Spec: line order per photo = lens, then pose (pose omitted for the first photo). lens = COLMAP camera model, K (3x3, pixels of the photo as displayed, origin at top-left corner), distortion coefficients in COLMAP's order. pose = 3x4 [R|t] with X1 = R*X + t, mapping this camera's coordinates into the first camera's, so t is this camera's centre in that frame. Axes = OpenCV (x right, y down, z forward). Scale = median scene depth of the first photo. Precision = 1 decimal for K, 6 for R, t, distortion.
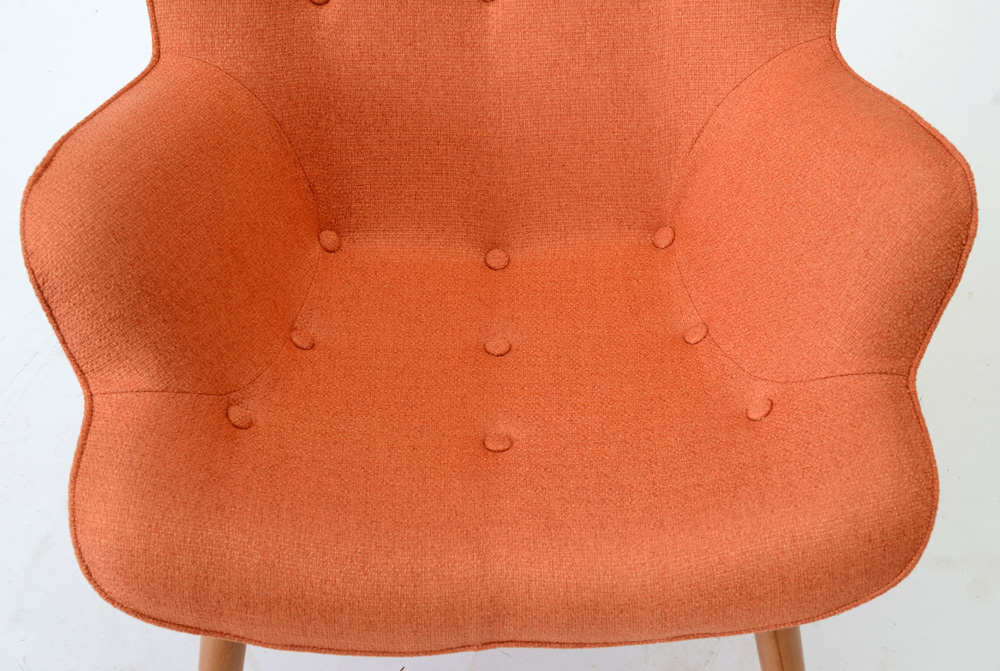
lens RADIAL K [[1672.2, 0, 499.5], [0, 1672.2, 336.4], [0, 0, 1]] dist [0.154190, 0.000000]
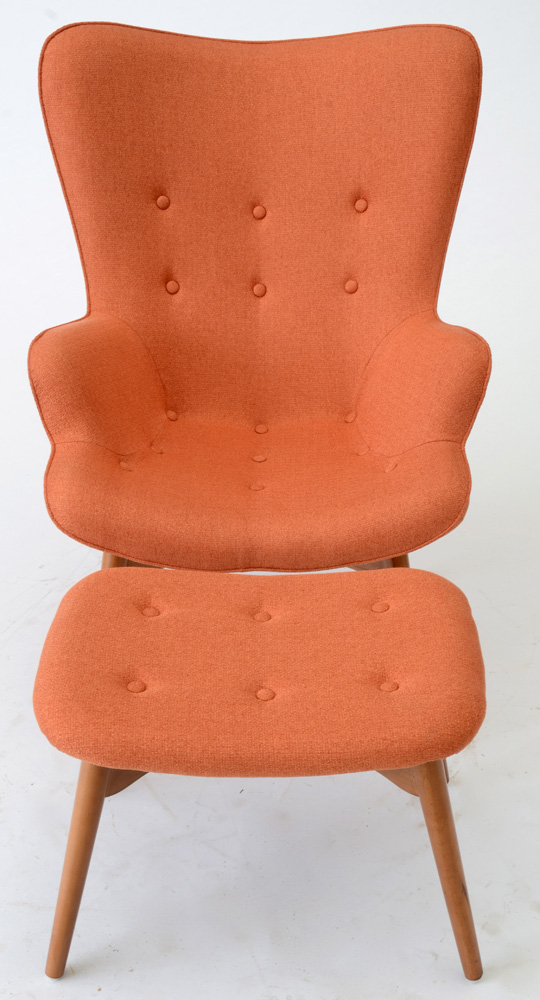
lens RADIAL K [[1492.9, 0, 271.3], [0, 1492.9, 499.4], [0, 0, 1]] dist [0.002950, 0.000000]
pose [[0.999631, 0.017660, -0.020661, 0.054919], [-0.022231, 0.968578, -0.247715, 0.533830], [0.015637, 0.248082, 0.968613, -0.706367]]
